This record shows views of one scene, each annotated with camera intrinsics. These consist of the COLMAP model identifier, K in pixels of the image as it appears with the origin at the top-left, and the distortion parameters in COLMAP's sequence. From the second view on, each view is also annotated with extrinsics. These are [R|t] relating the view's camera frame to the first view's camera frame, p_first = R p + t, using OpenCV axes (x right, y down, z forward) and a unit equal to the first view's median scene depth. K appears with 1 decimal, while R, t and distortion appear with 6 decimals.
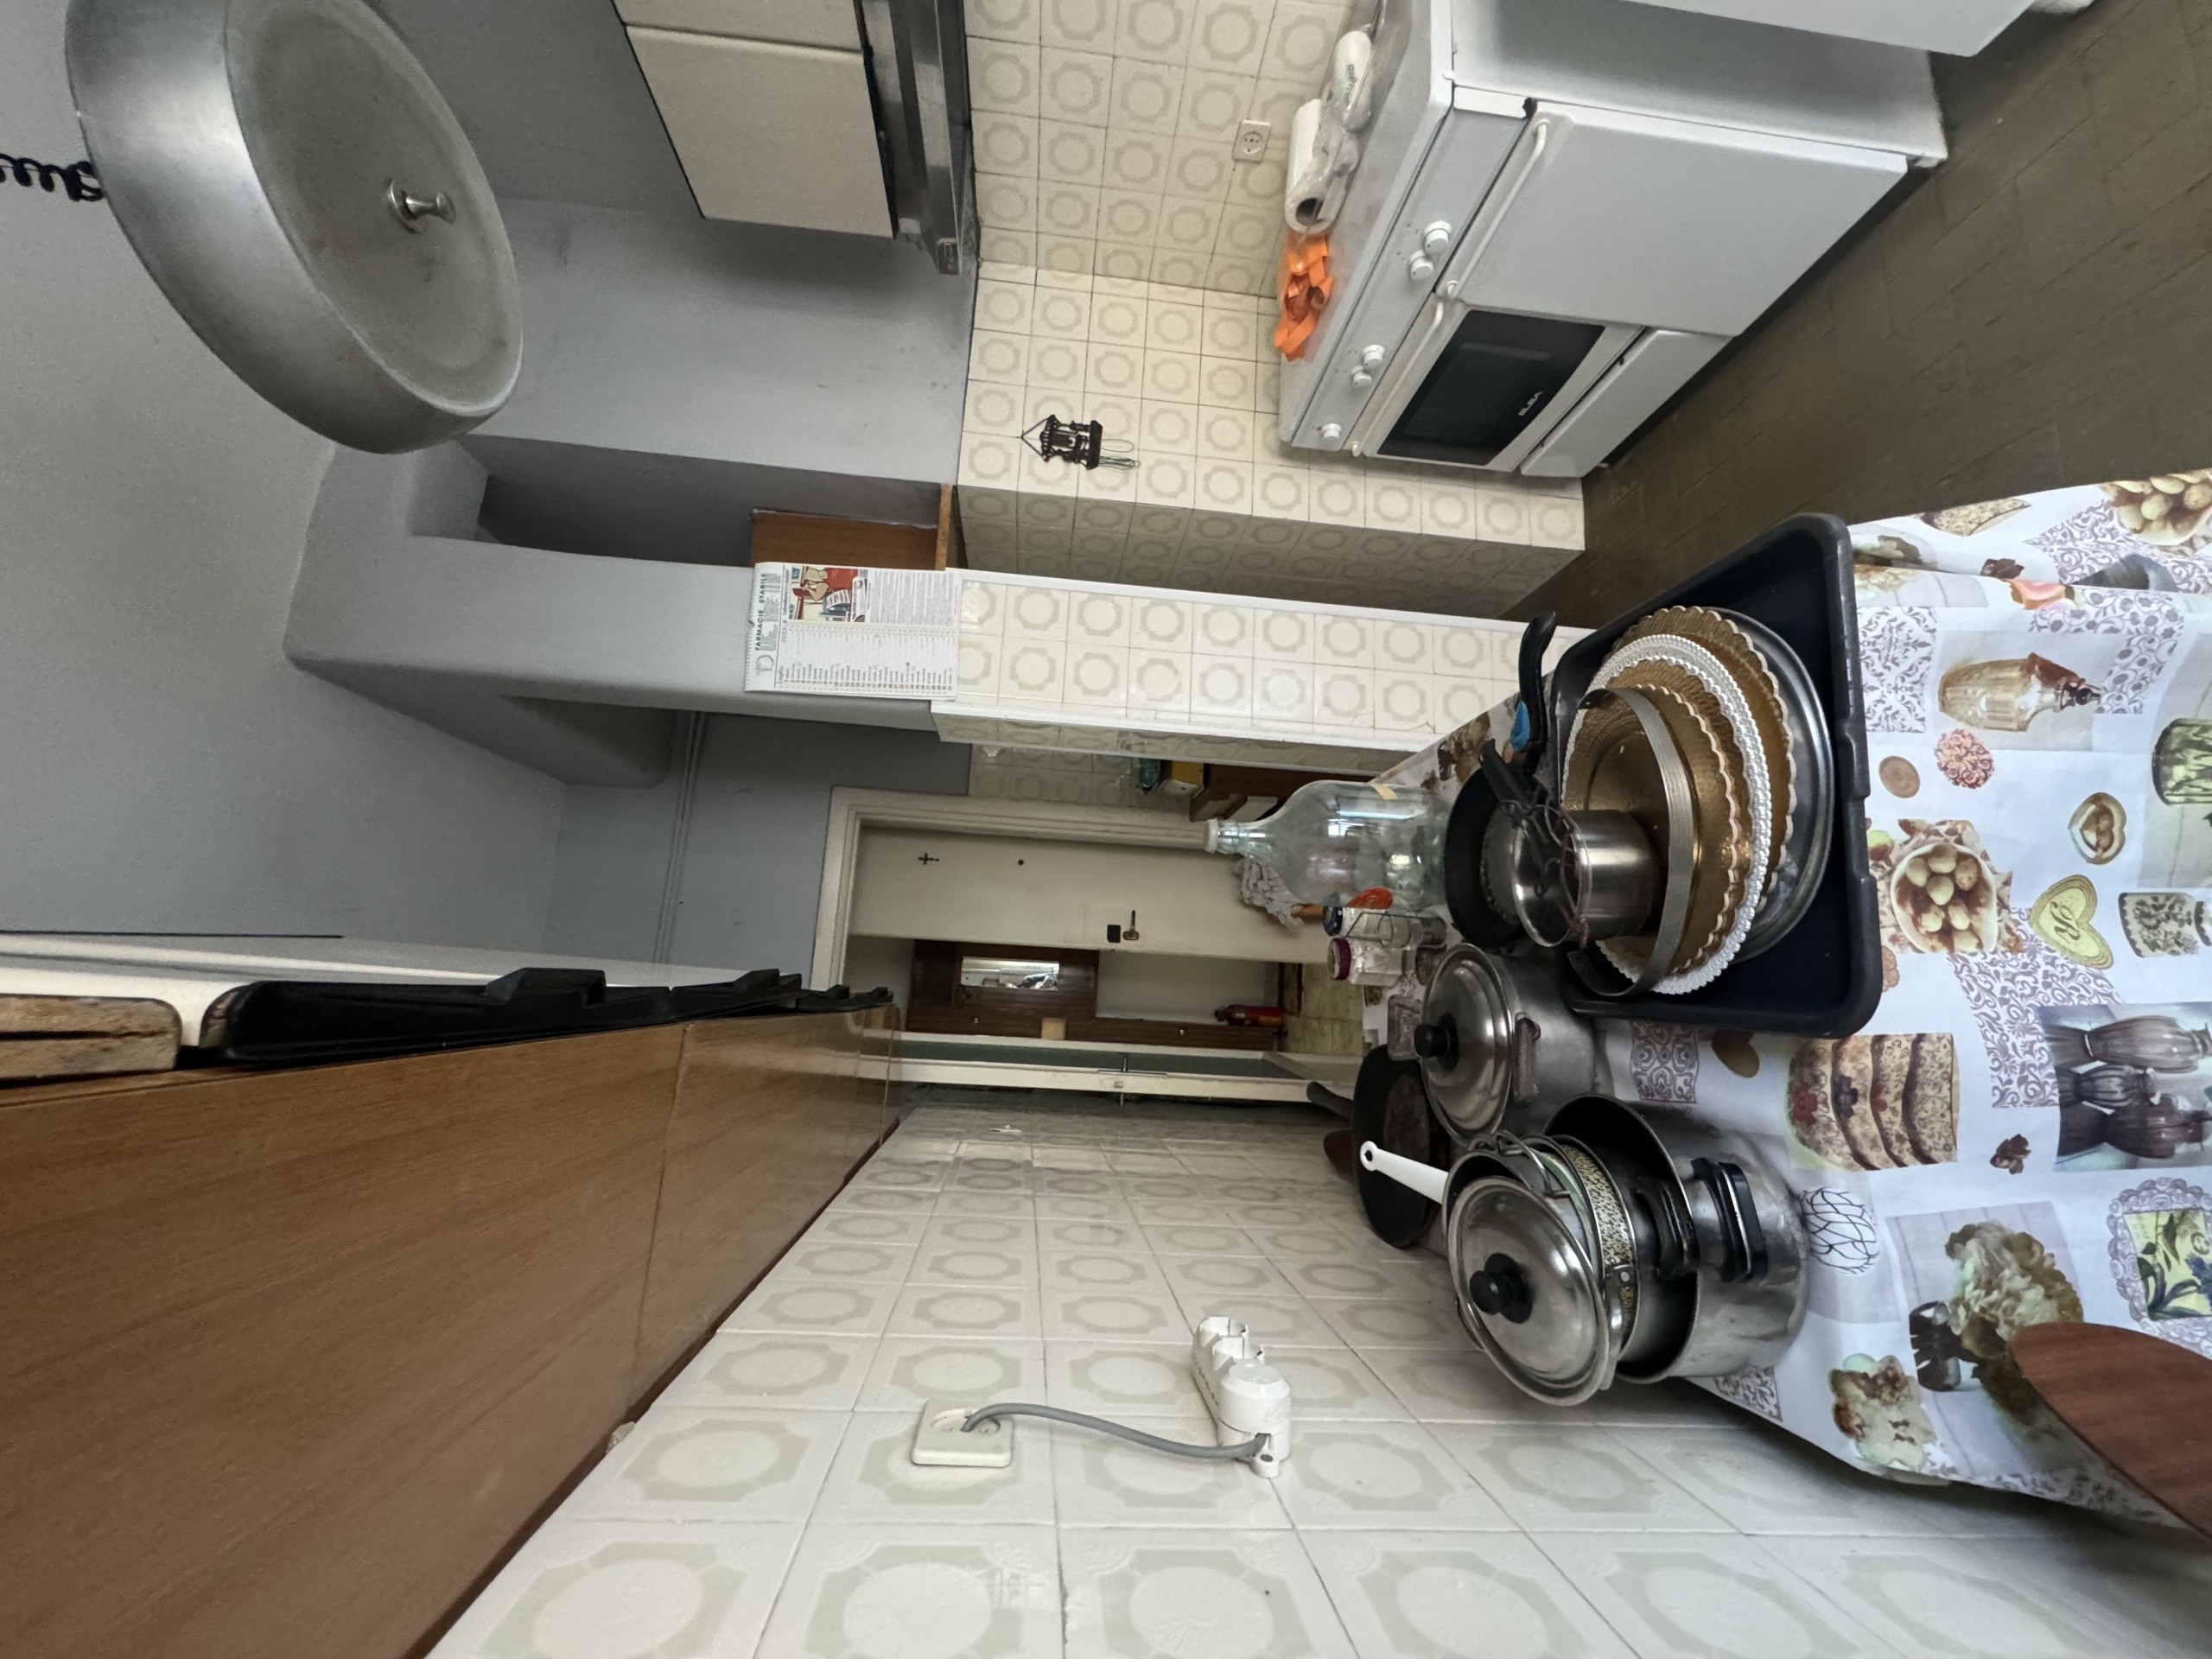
lens RADIAL K [[881.6, 0, 1106.2], [0, 881.6, 839.8], [0, 0, 1]] dist [-0.003902, 0.000506]
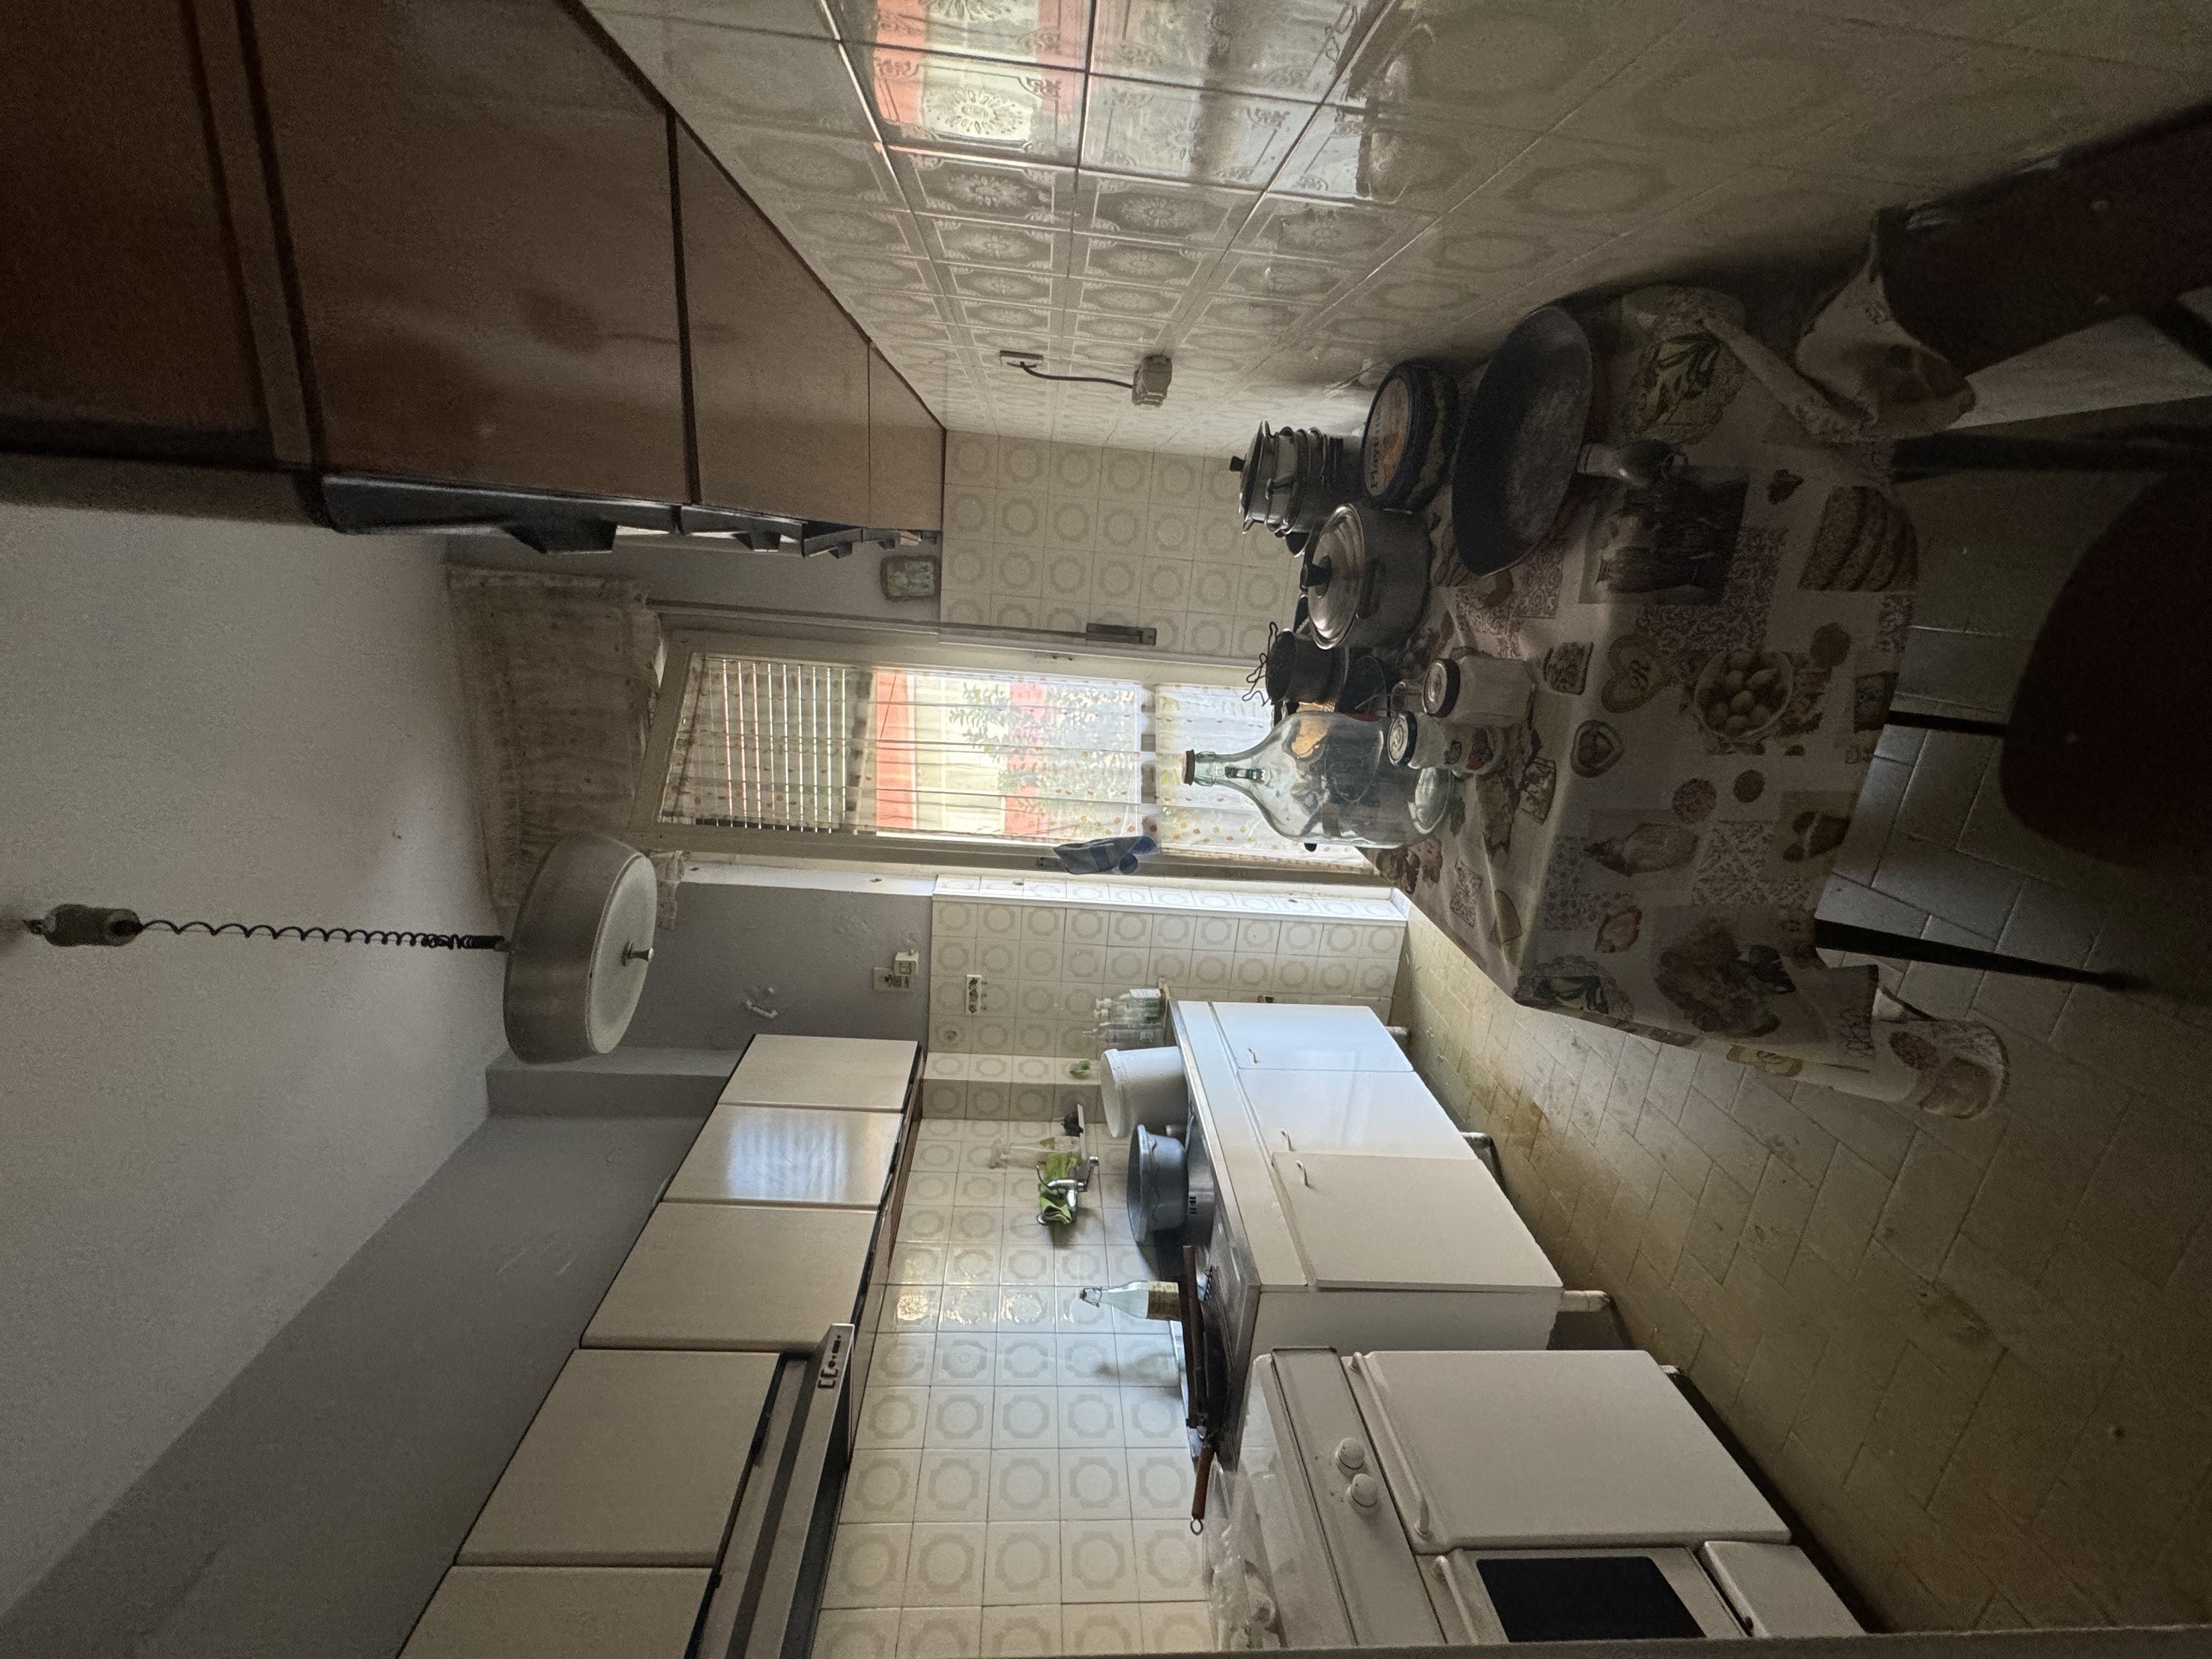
lens RADIAL K [[881.6, 0, 1104.9], [0, 881.6, 829.7], [0, 0, 1]] dist [-0.003902, 0.000506]
pose [[-0.987246, 0.019581, -0.157995, 2.063273], [0.004848, -0.988250, -0.152771, 0.064648], [-0.159130, -0.151588, 0.975550, -0.103837]]
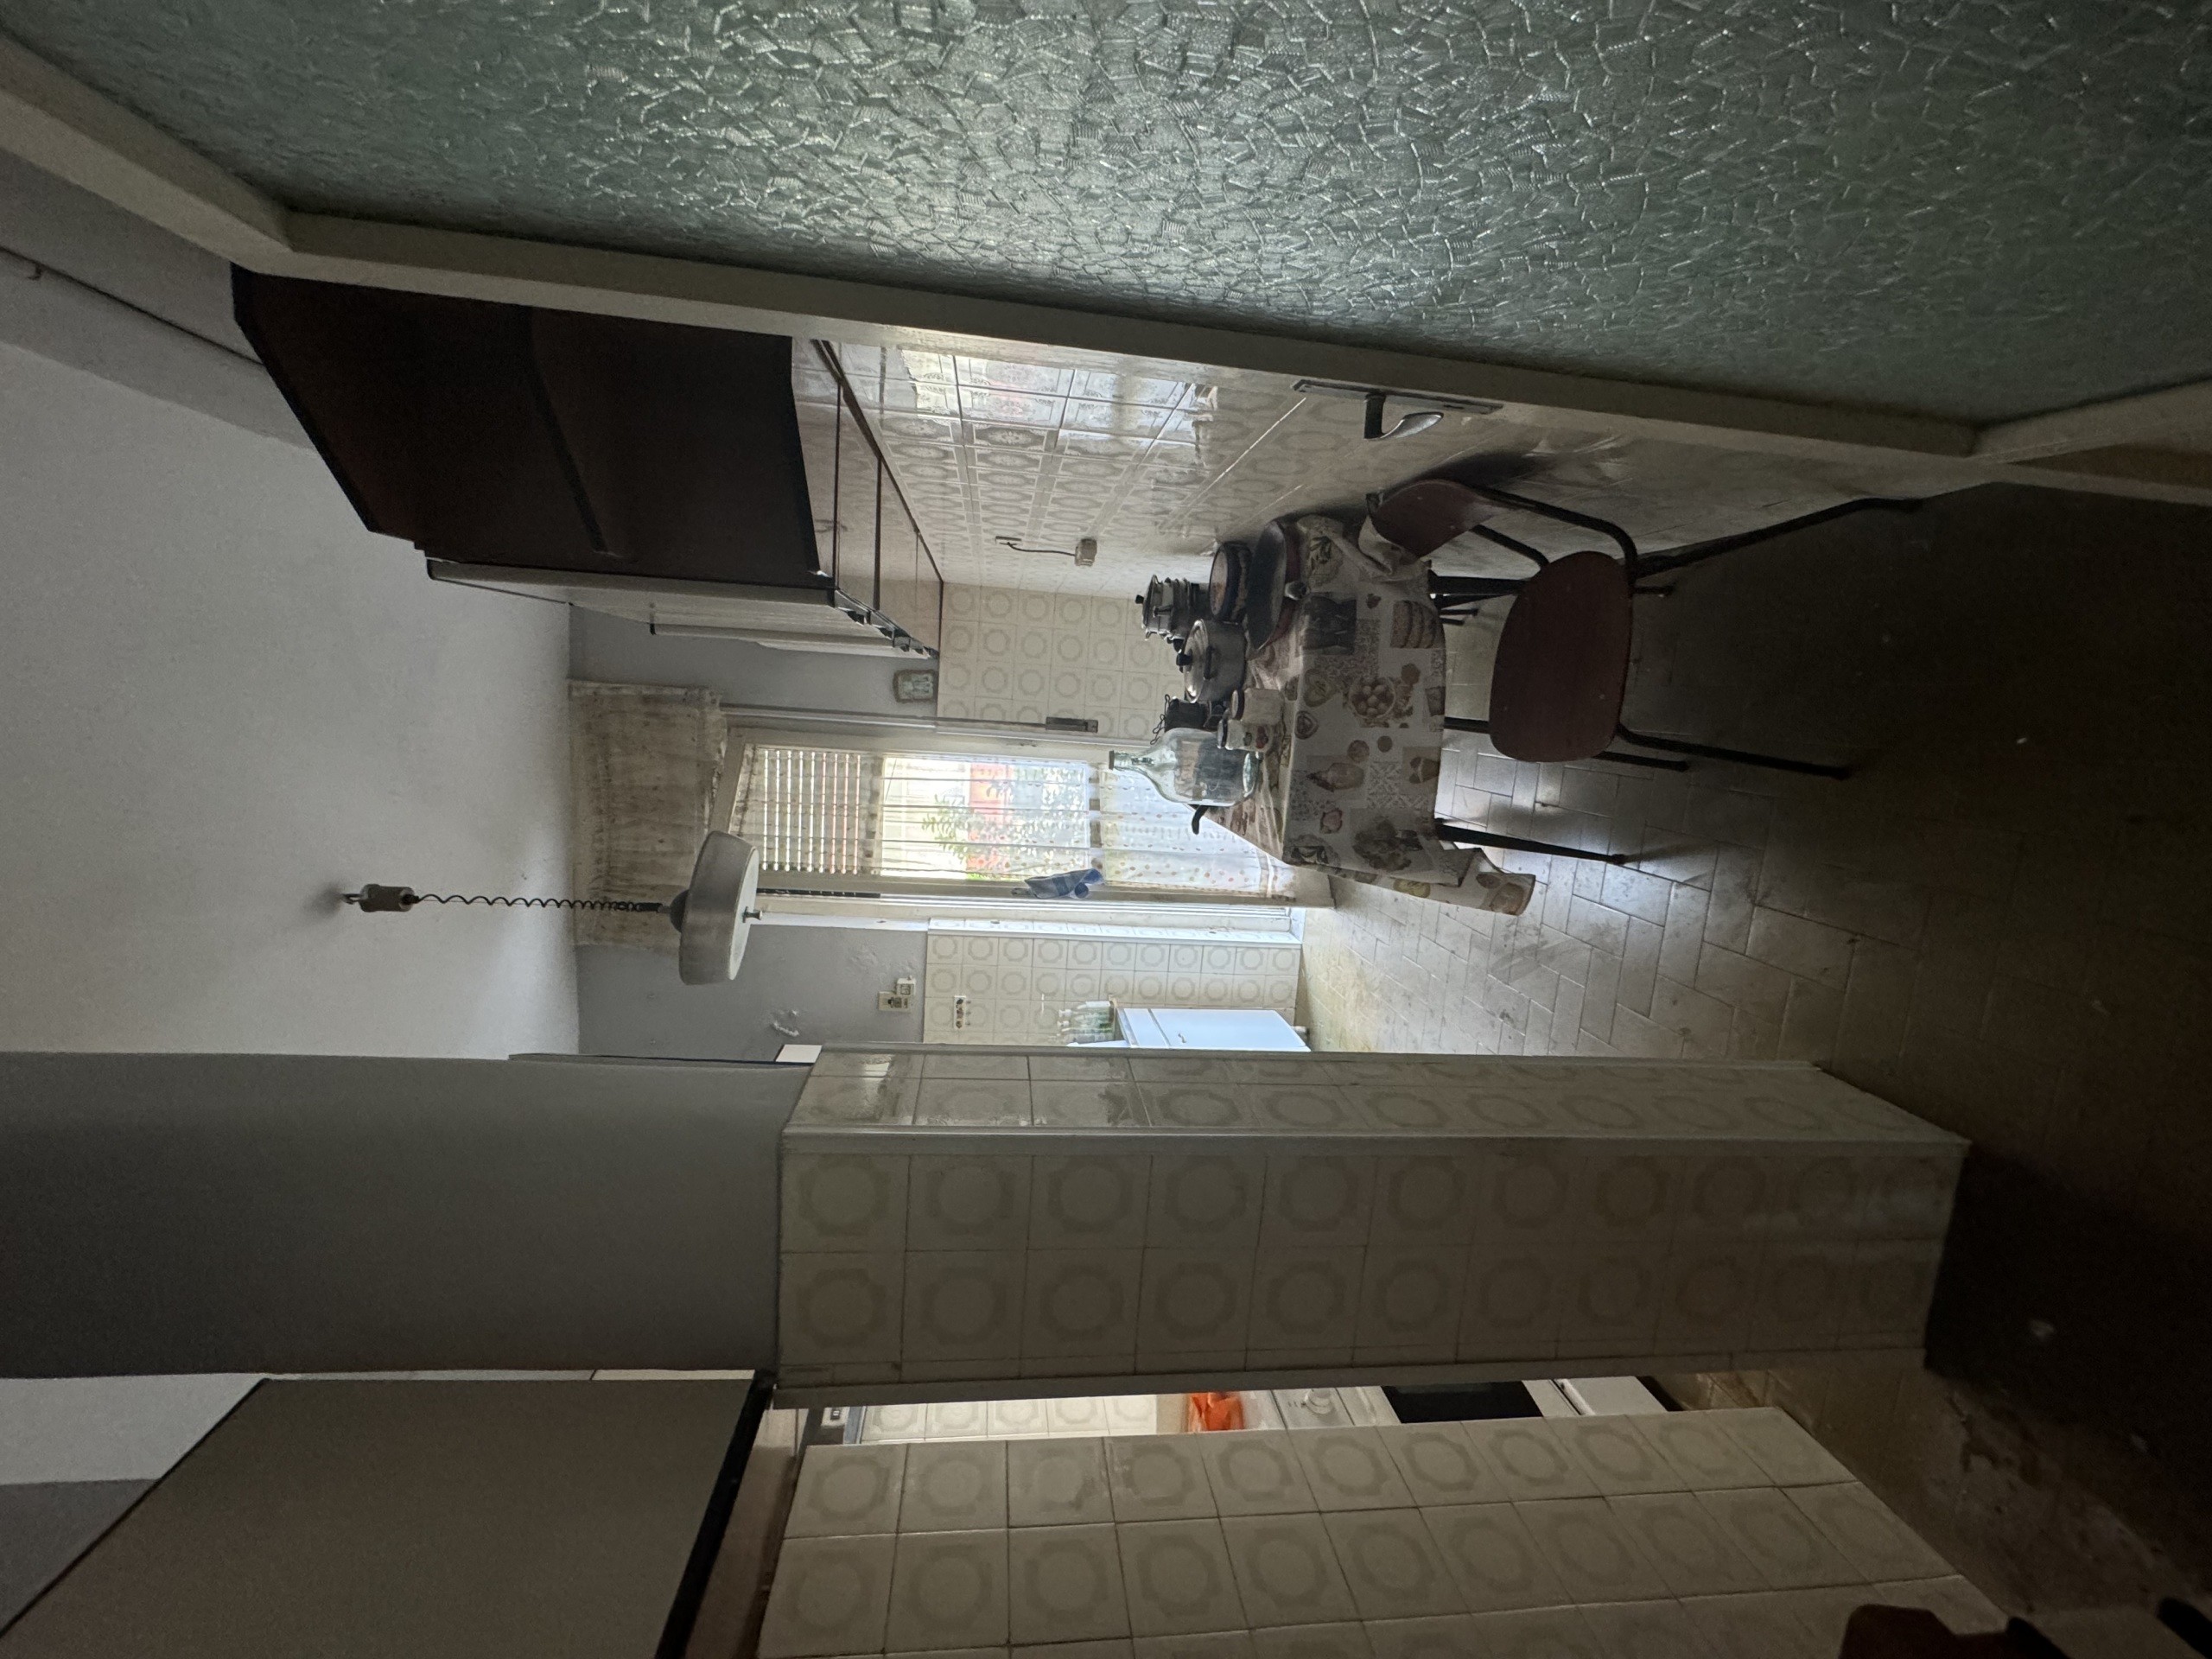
lens RADIAL K [[881.6, 0, 1102.4], [0, 881.6, 827.6], [0, 0, 1]] dist [-0.003902, 0.000506]
pose [[-0.977897, 0.015851, -0.208486, 2.289656], [-0.016667, -0.999859, 0.002158, -0.308760], [-0.208422, 0.005585, 0.978023, -1.371961]]
